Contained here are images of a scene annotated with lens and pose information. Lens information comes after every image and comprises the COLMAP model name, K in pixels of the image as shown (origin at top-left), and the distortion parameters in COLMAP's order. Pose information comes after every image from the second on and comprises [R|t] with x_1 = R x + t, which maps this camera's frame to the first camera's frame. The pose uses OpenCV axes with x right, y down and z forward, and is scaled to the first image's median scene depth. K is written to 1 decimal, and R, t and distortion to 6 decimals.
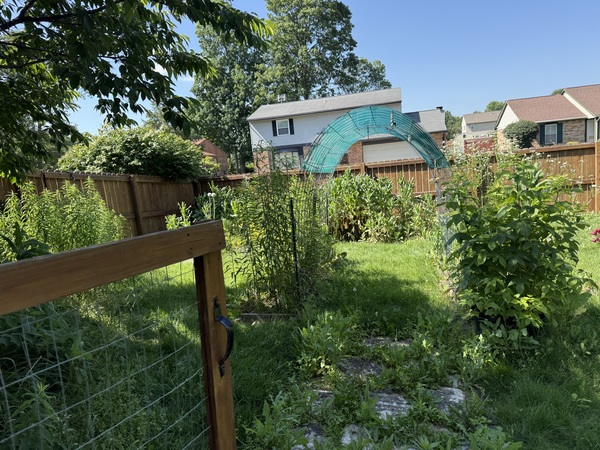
lens RADIAL K [[428.7, 0, 296.7], [0, 428.7, 230.5], [0, 0, 1]] dist [0.032077, -0.039437]
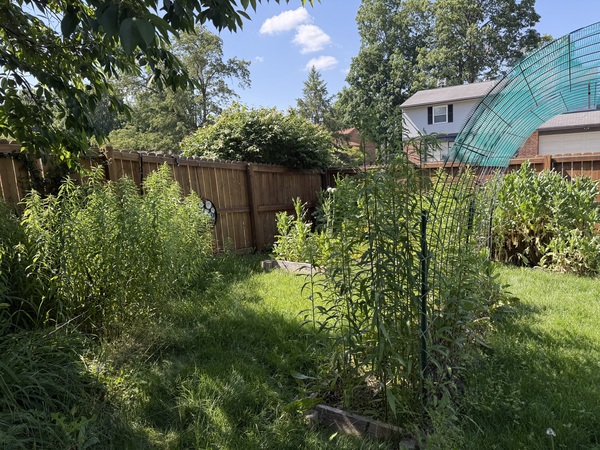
lens RADIAL K [[428.7, 0, 300.7], [0, 428.7, 232.4], [0, 0, 1]] dist [0.032077, -0.039437]
pose [[0.943245, 0.080989, -0.322071, 0.006913], [-0.073310, 0.996662, 0.035923, -0.024530], [0.323905, -0.010273, 0.946034, 0.189043]]
